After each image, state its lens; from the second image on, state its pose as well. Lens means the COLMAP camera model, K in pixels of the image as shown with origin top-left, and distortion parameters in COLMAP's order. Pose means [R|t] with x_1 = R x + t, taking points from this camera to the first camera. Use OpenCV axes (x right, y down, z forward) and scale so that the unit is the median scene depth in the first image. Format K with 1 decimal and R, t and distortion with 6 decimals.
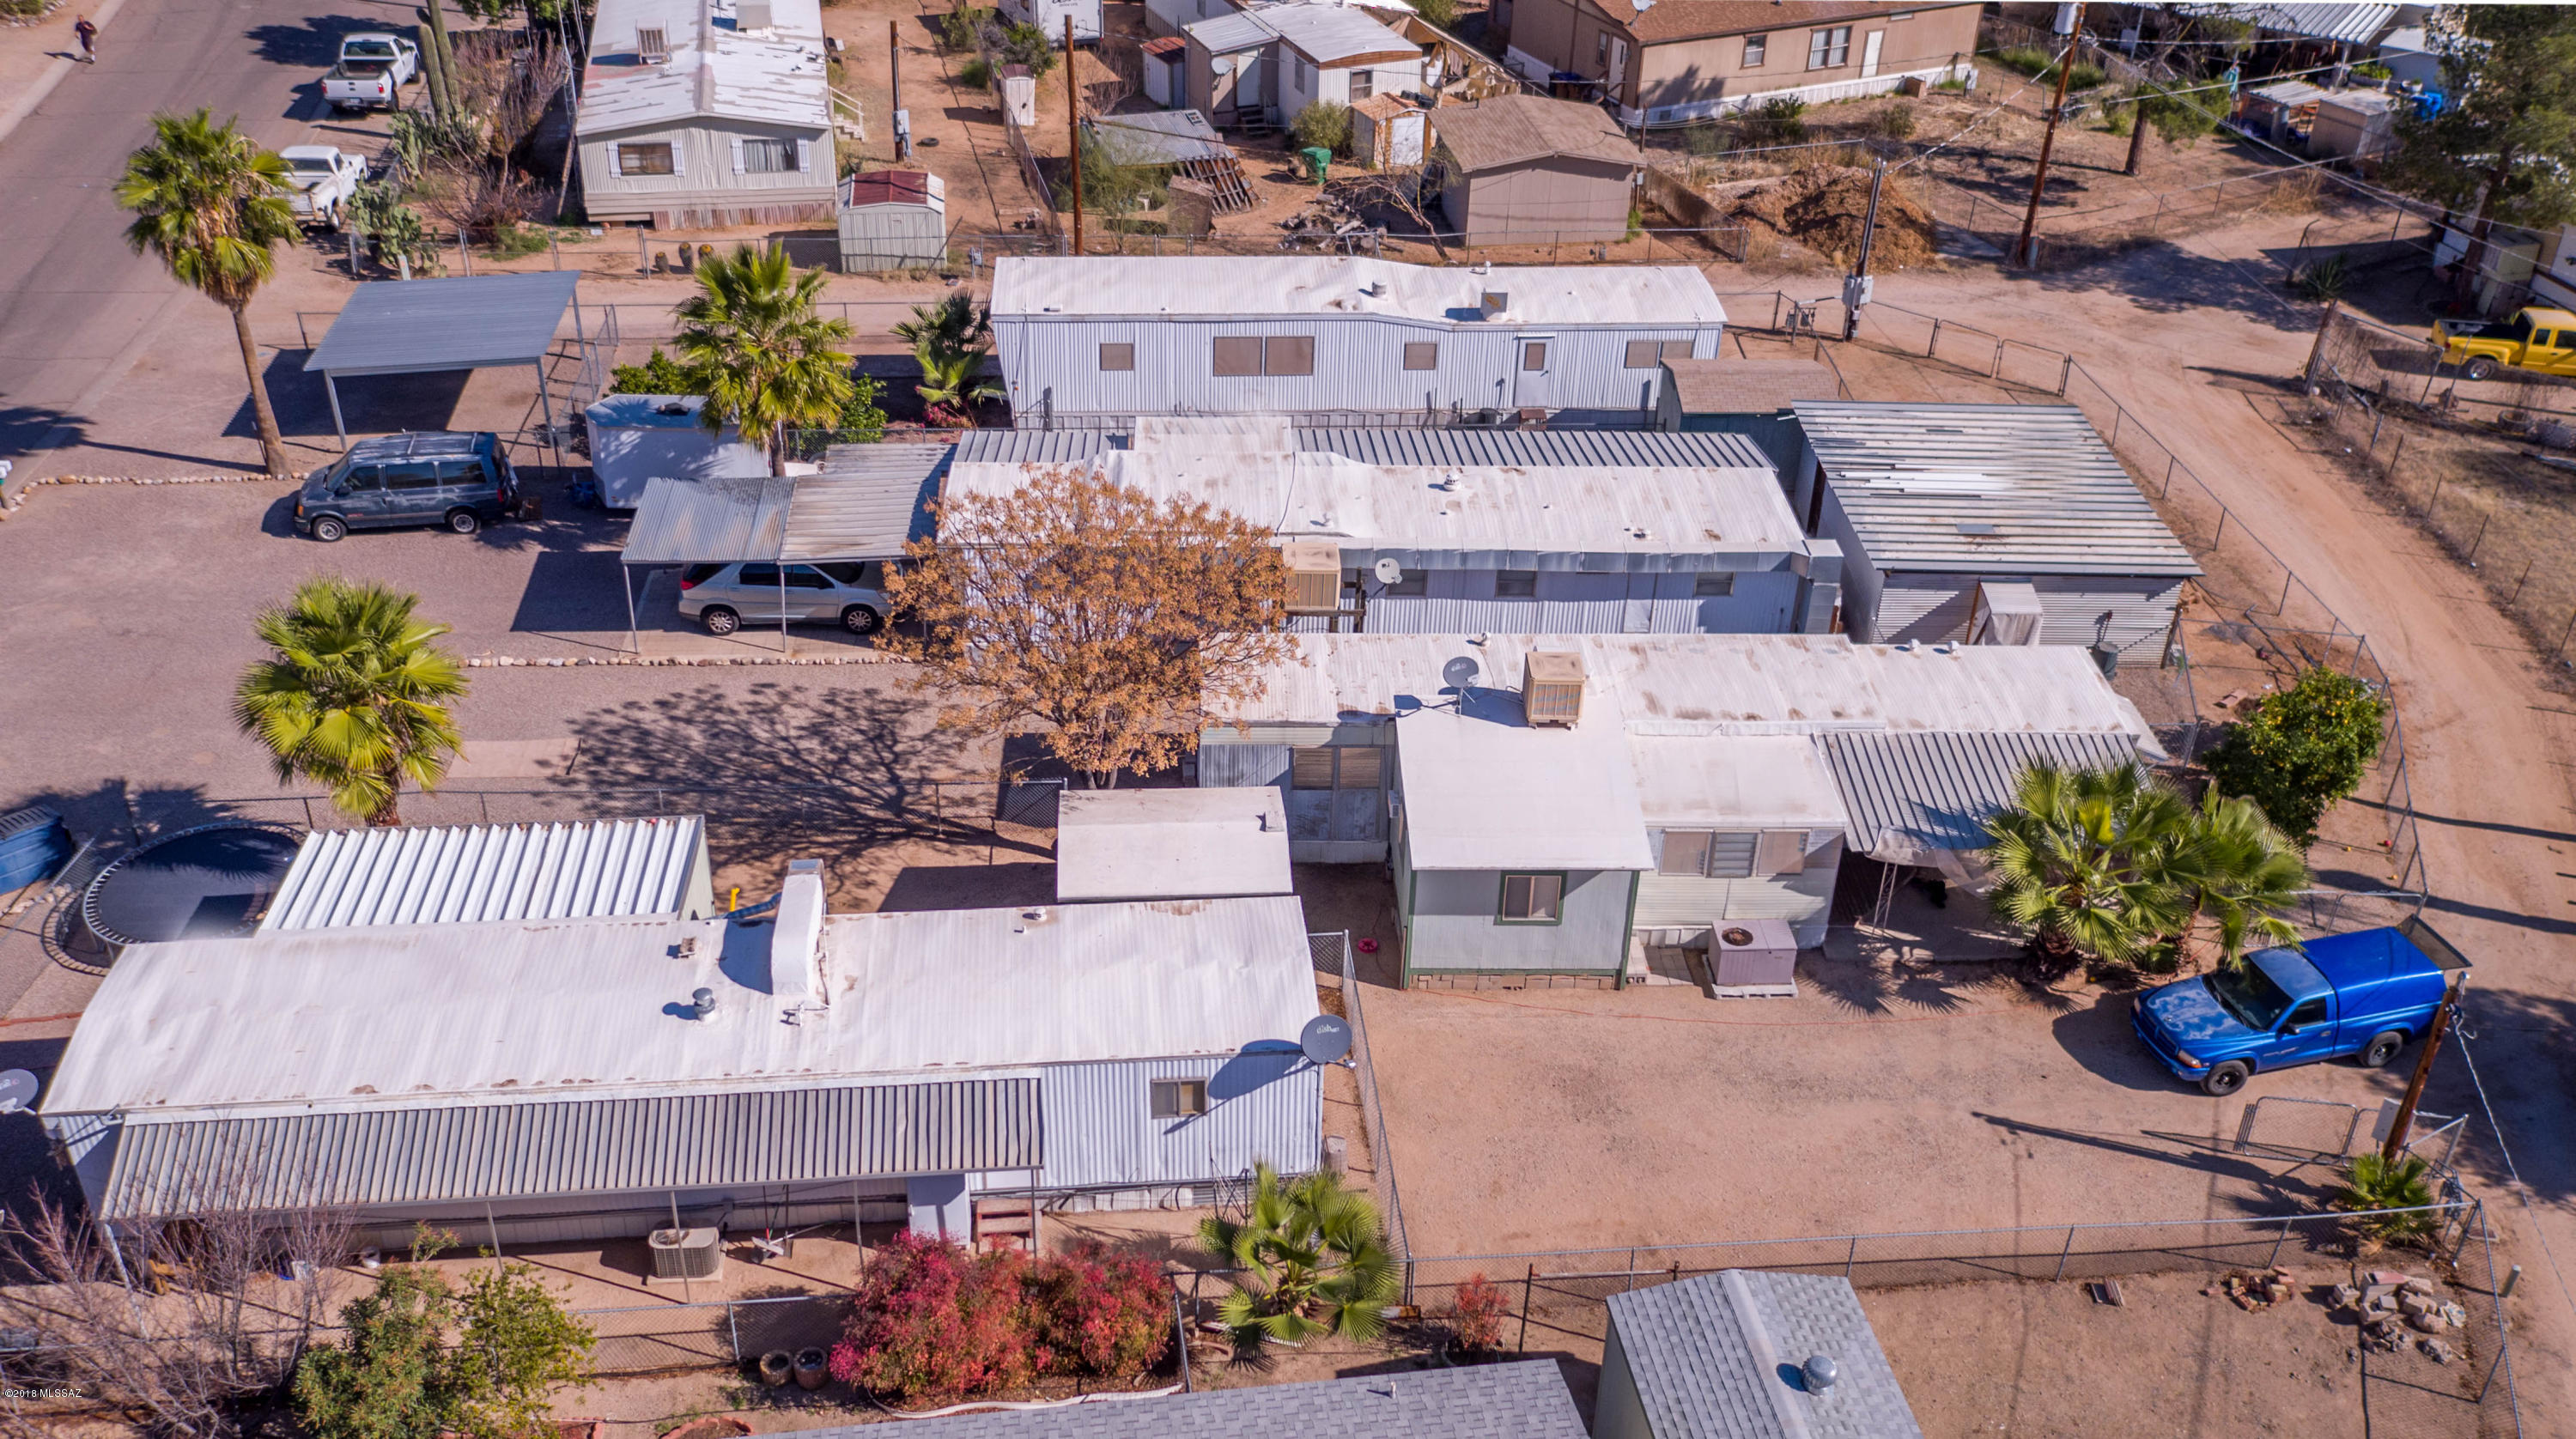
lens RADIAL K [[2302.2, 0, 1297.4], [0, 2302.2, 739.9], [0, 0, 1]] dist [0.034508, -0.024711]
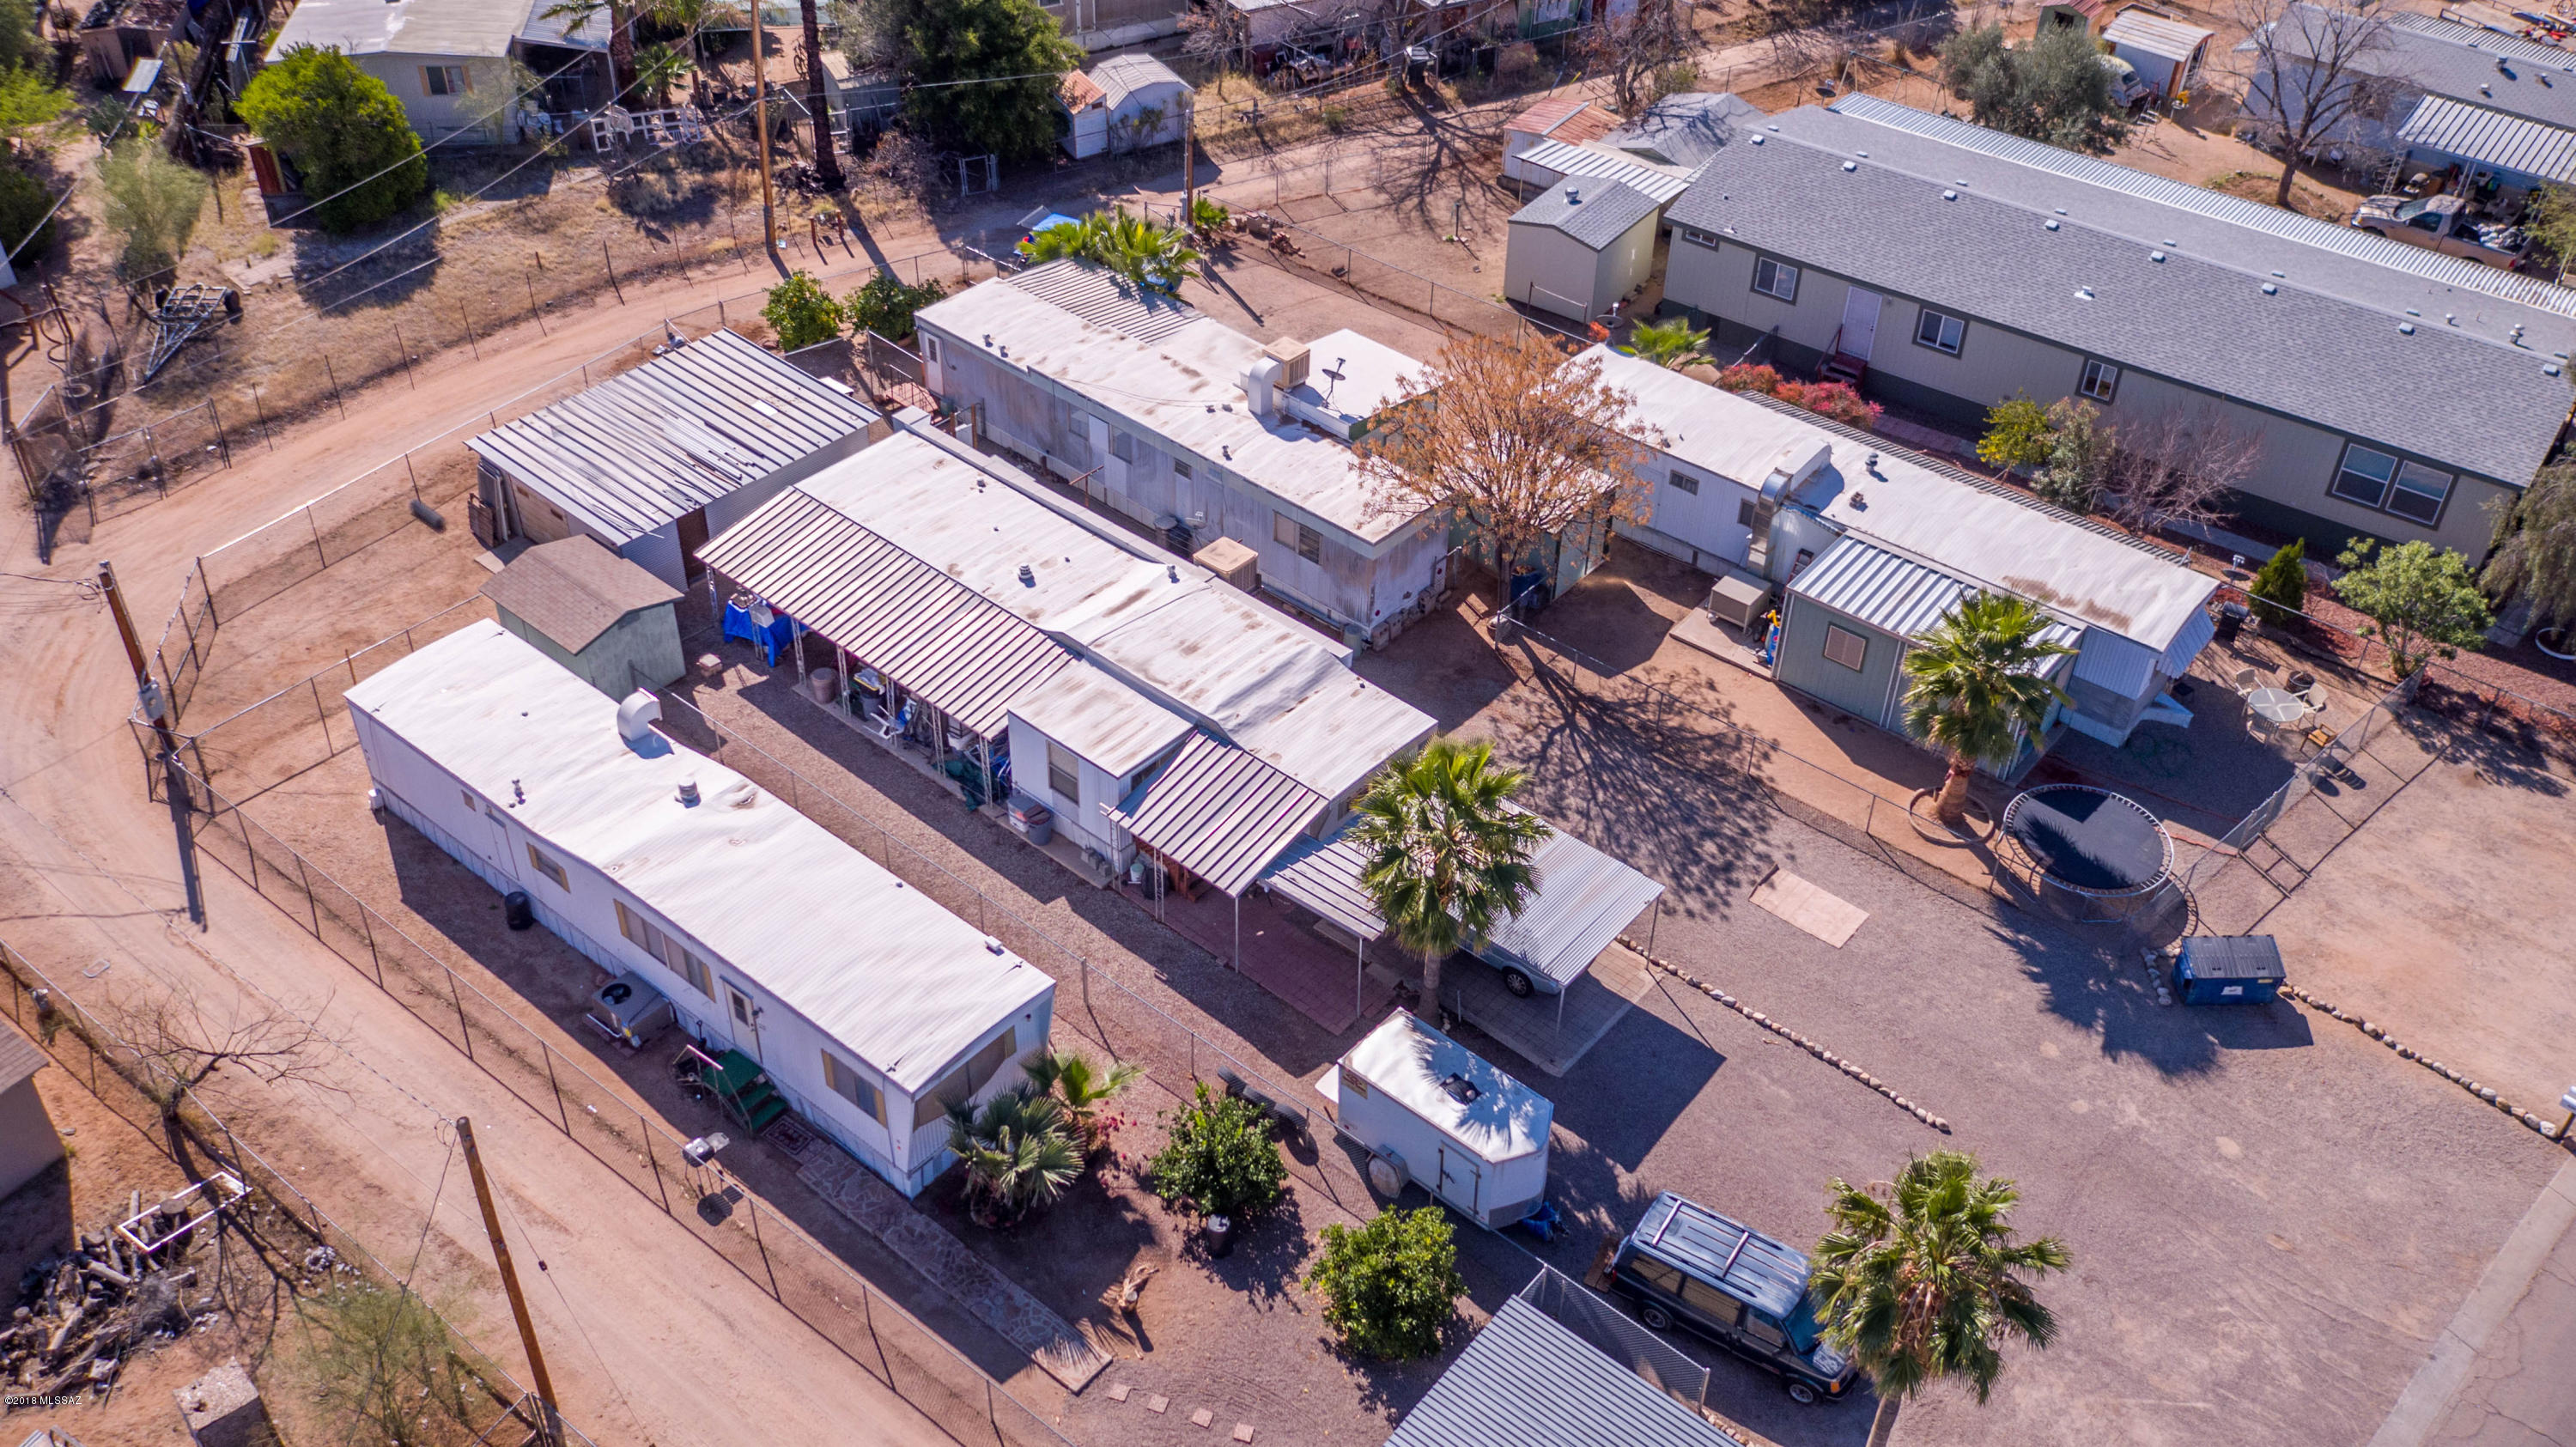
lens RADIAL K [[2302.4, 0, 1296.1], [0, 2302.4, 713.0], [0, 0, 1]] dist [0.034508, -0.024711]
pose [[-0.723257, -0.464935, 0.510622, -0.491083], [0.337409, 0.407235, 0.848714, -0.767991], [-0.602540, 0.786127, -0.137662, 0.875772]]
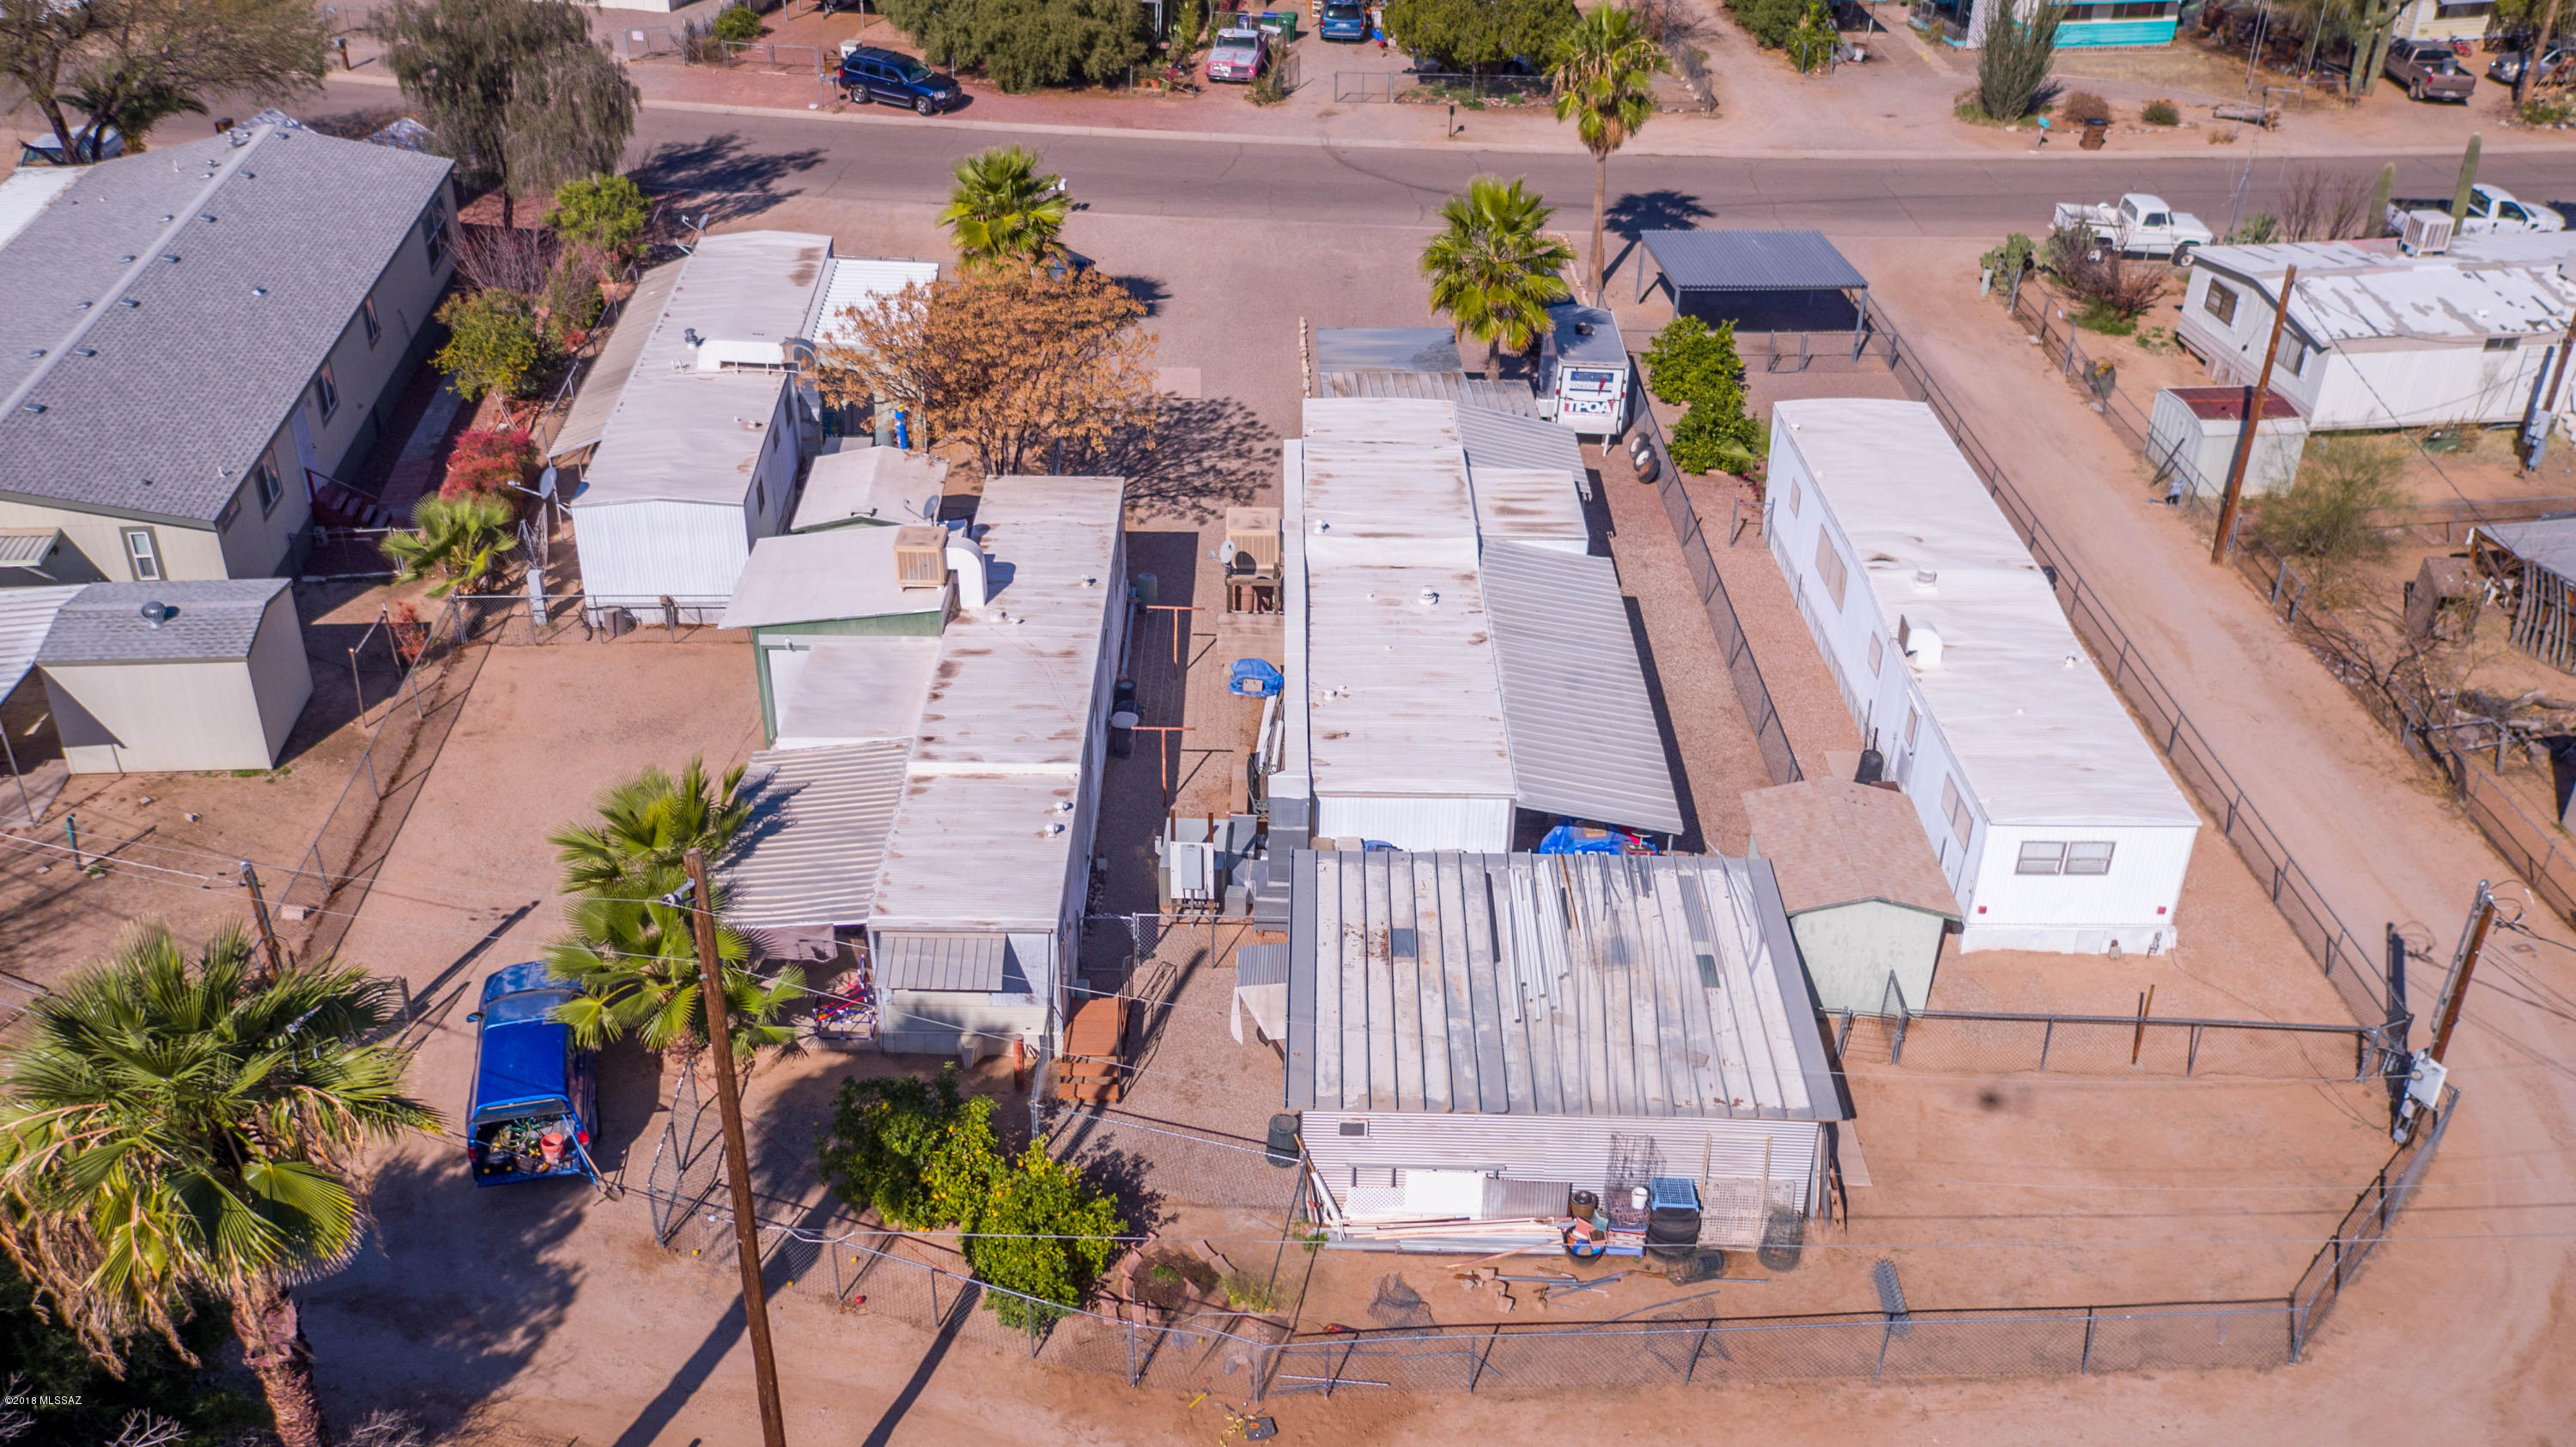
lens RADIAL K [[2302.4, 0, 1292.9], [0, 2302.4, 706.8], [0, 0, 1]] dist [0.034508, -0.024711]
pose [[-0.035195, 0.484120, -0.874294, 0.724533], [-0.557368, 0.716634, 0.419257, -0.349758], [0.829519, 0.502059, 0.244611, 0.574866]]
